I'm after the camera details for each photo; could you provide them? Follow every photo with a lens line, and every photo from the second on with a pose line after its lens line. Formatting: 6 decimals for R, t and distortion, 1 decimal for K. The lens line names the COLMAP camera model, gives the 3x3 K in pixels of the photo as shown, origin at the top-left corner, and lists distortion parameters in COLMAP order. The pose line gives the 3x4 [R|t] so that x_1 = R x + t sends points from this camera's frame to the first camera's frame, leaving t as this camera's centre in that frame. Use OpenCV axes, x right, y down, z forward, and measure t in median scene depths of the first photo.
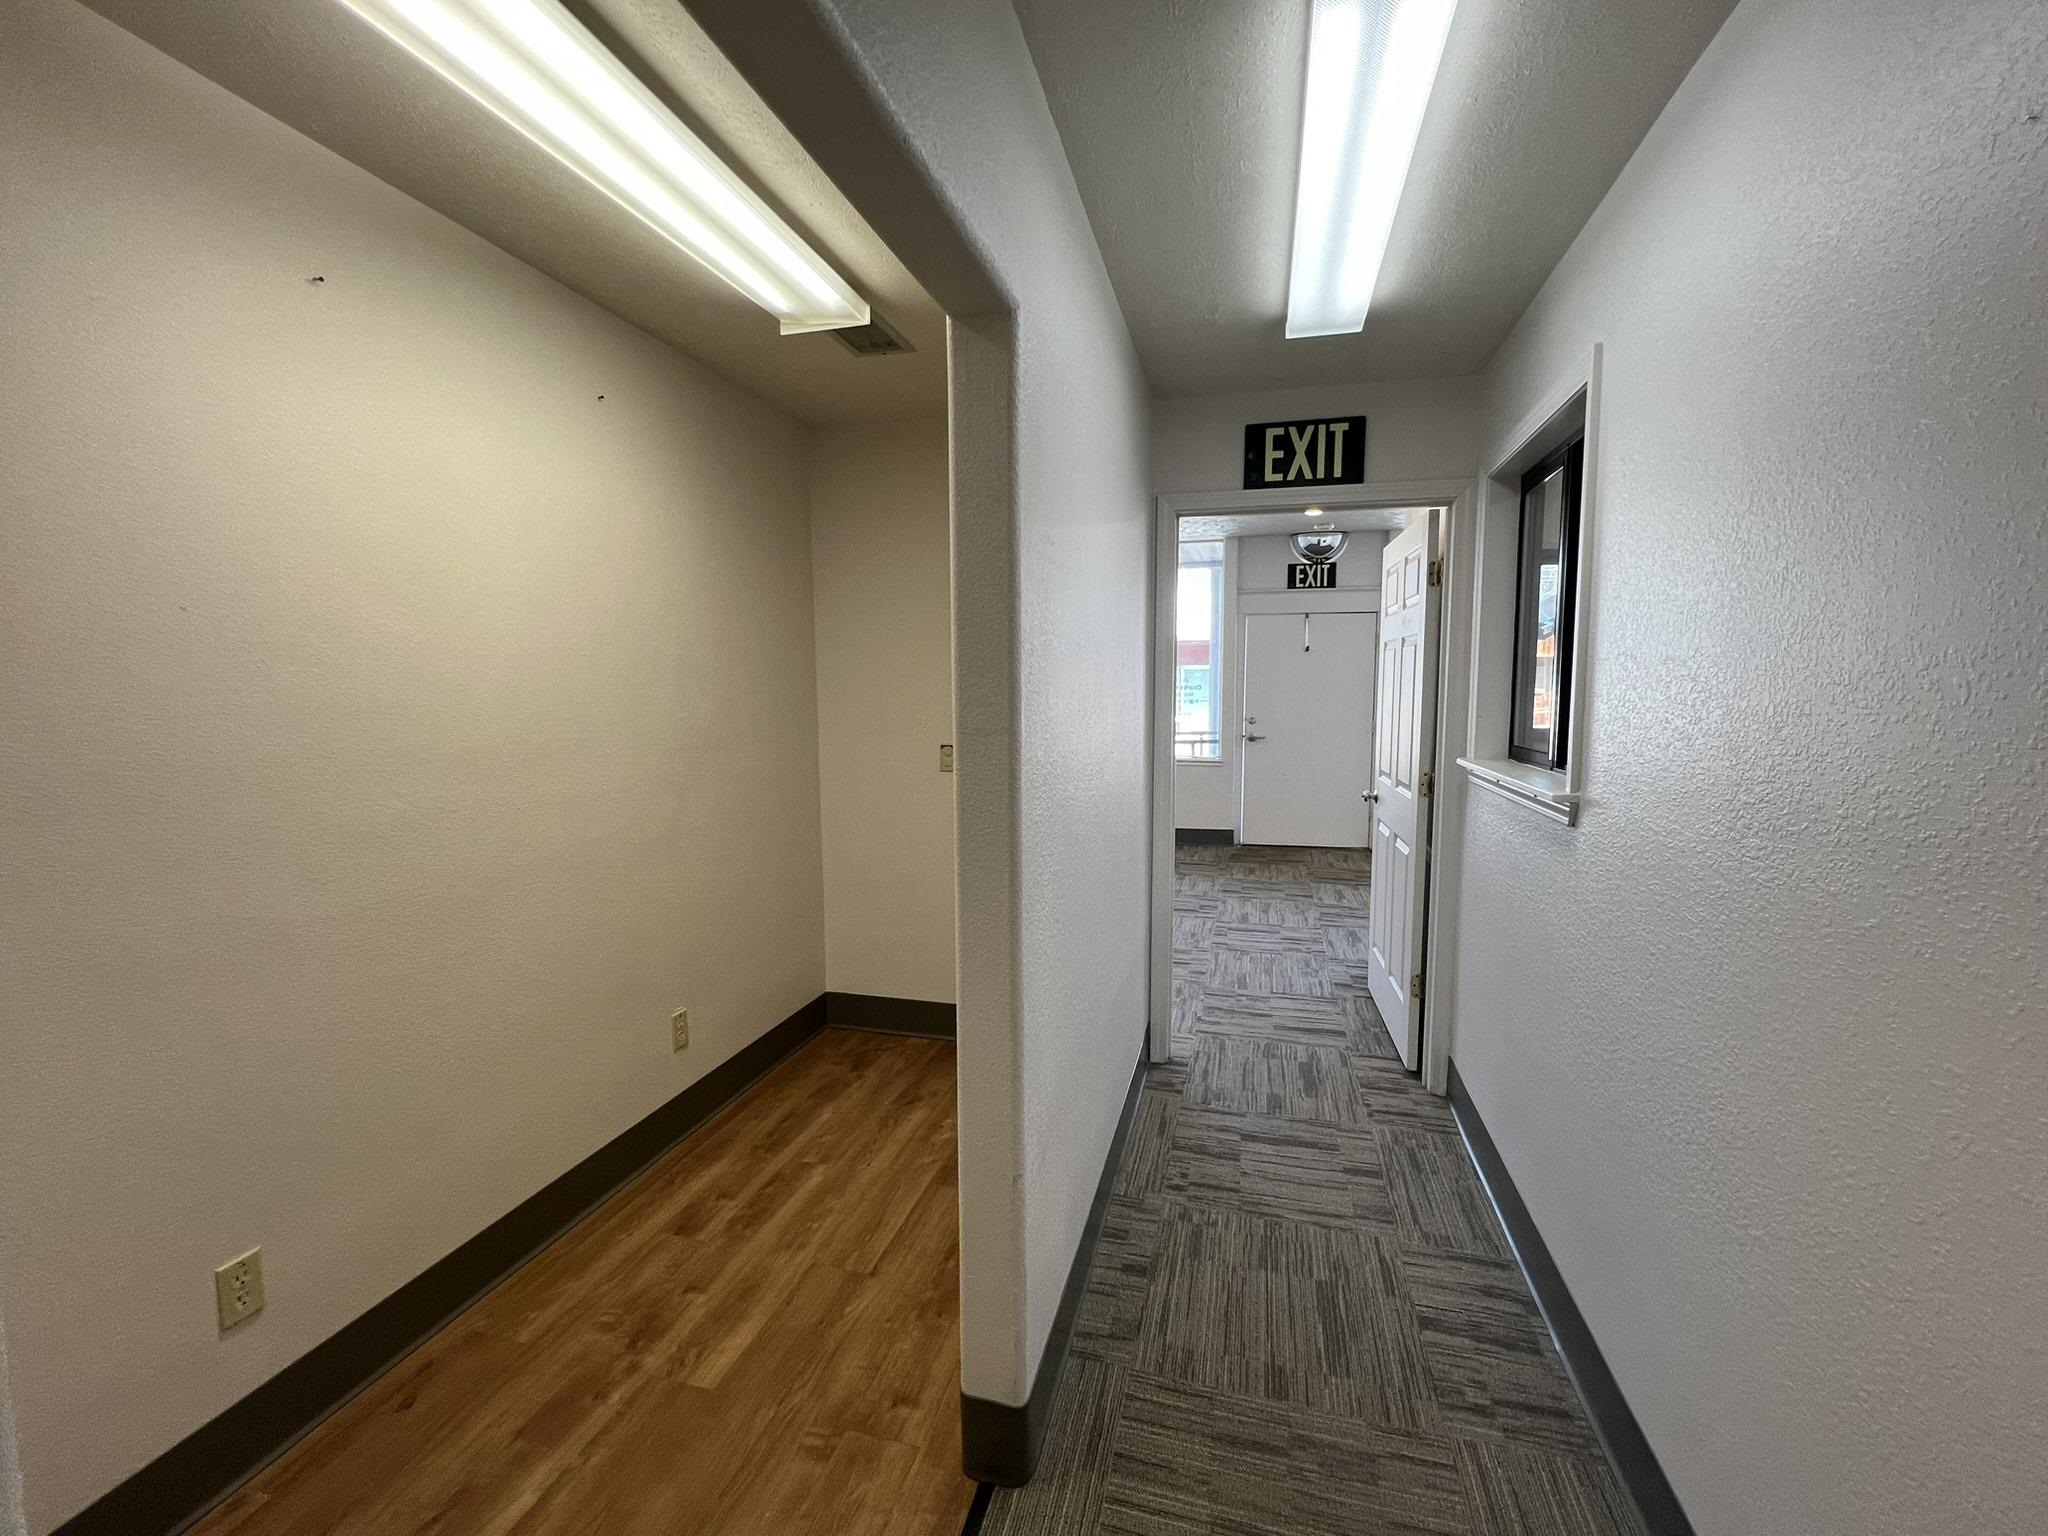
lens RADIAL K [[847.6, 0, 1019.8], [0, 847.6, 765.7], [0, 0, 1]] dist [-0.000458, 0.000042]
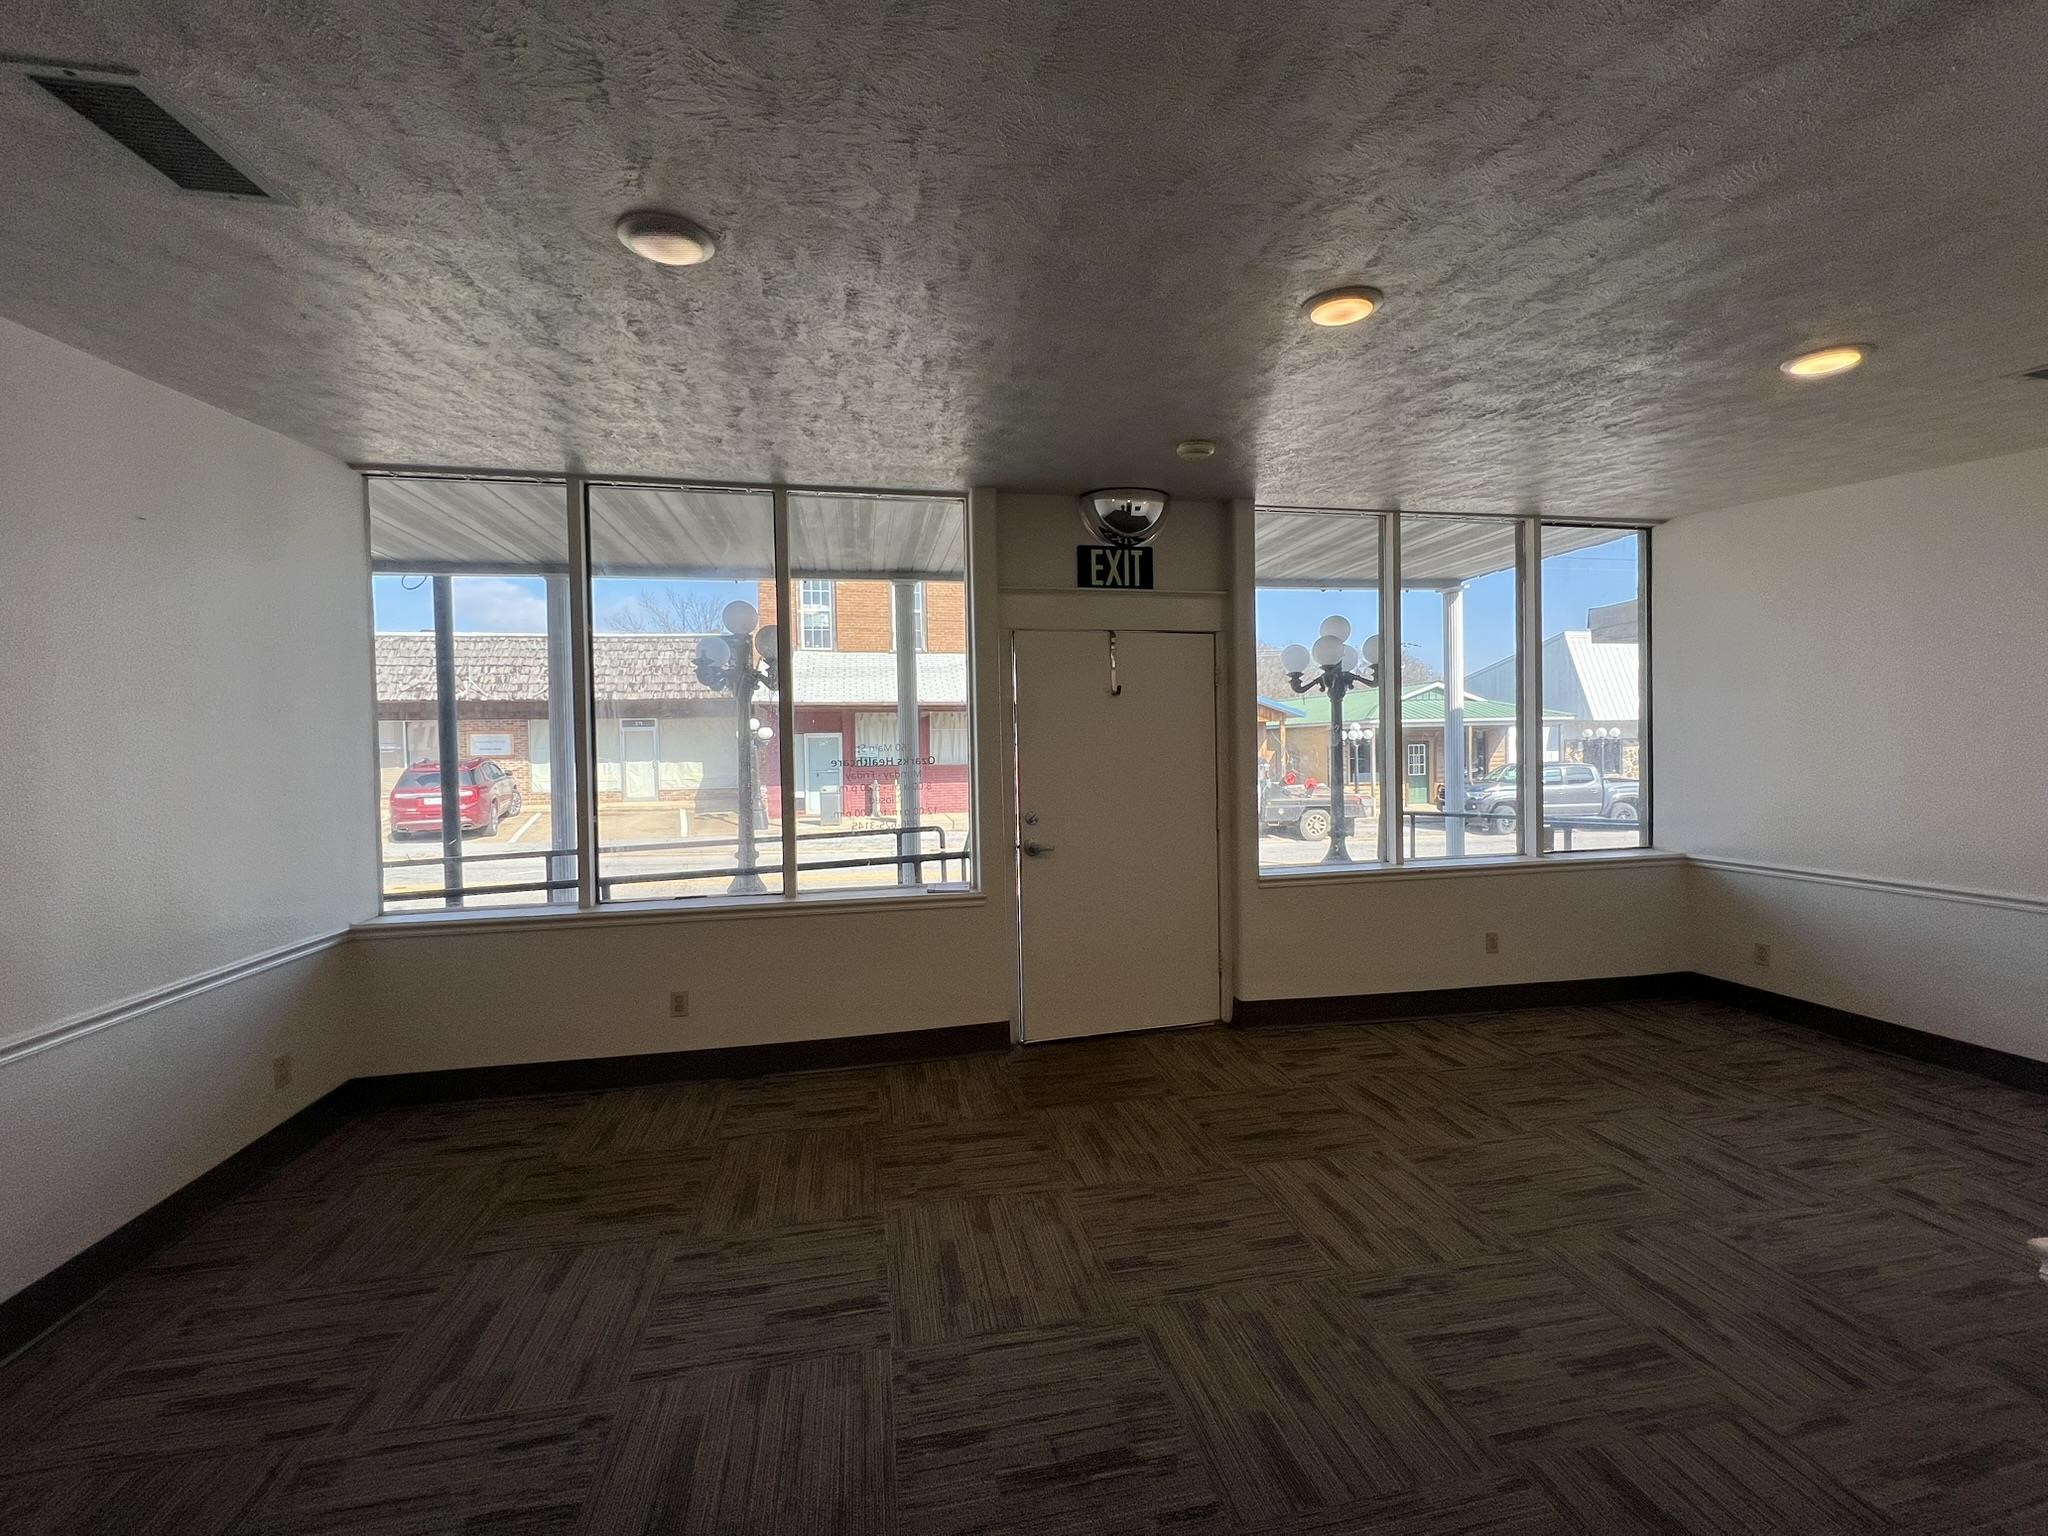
lens RADIAL K [[822.1, 0, 1026.0], [0, 822.1, 766.4], [0, 0, 1]] dist [-0.000962, -0.000876]
pose [[0.892408, -0.021975, 0.450695, 0.030822], [0.058310, 0.996055, -0.066893, -0.053601], [-0.447446, 0.085976, 0.890168, 0.543167]]
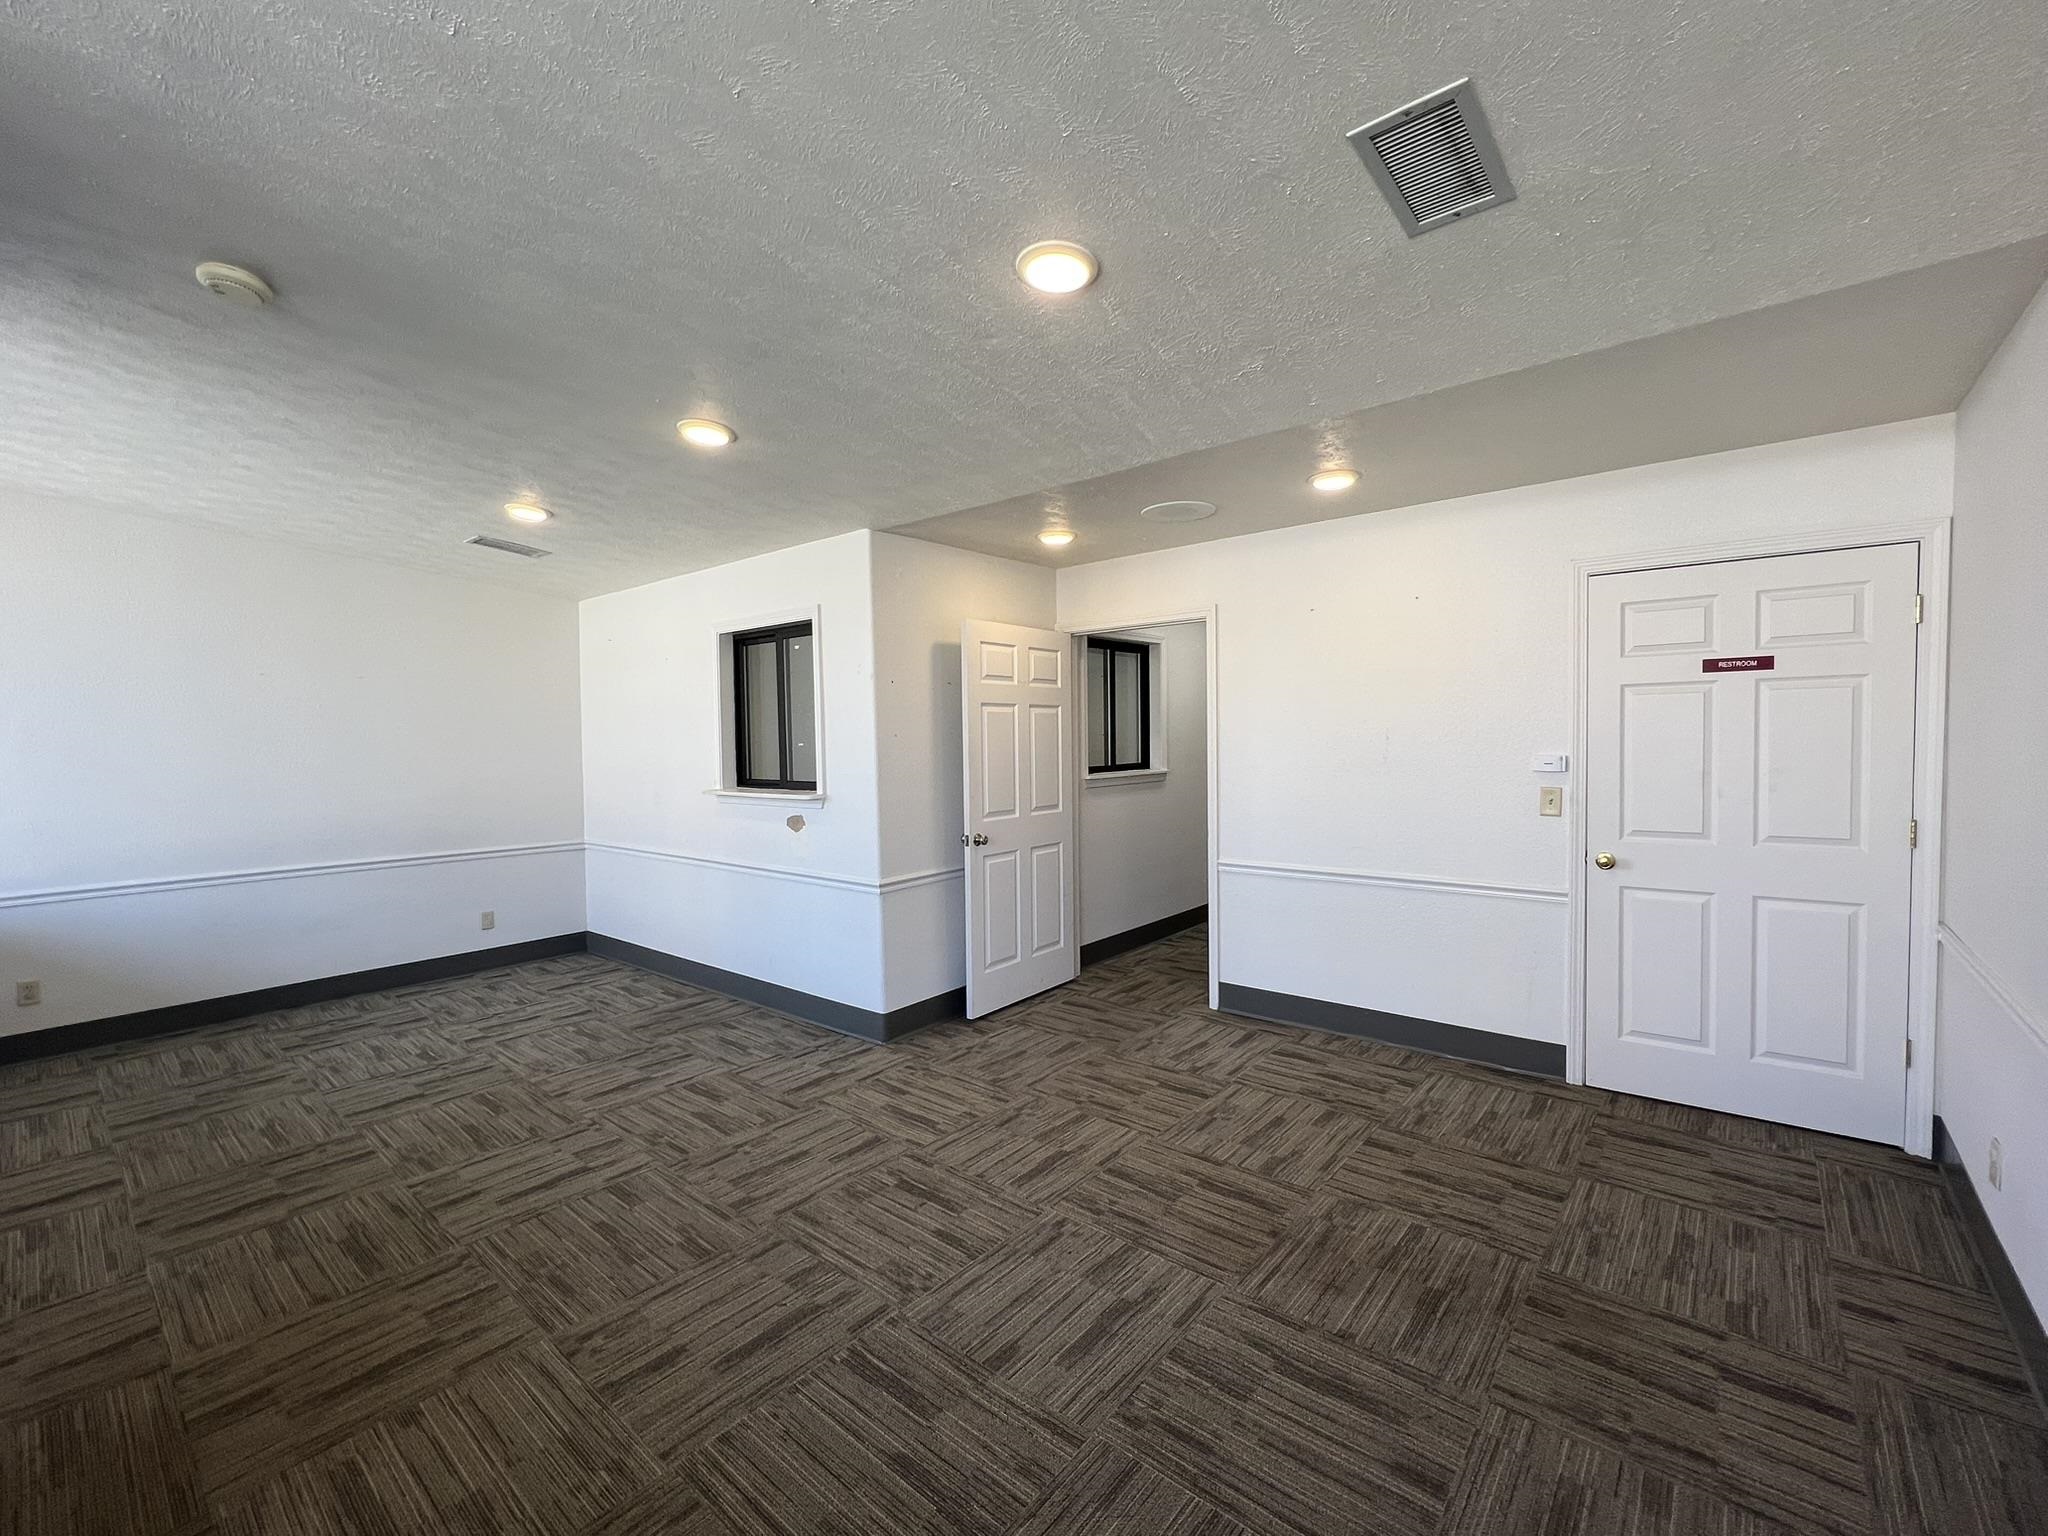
lens RADIAL K [[847.6, 0, 1020.8], [0, 847.6, 766.9], [0, 0, 1]] dist [-0.000458, 0.000042]
pose [[-0.904809, 0.002507, 0.425811, -0.058629], [0.060623, 0.990555, 0.122986, -0.105122], [-0.421481, 0.137093, -0.896415, 1.071012]]
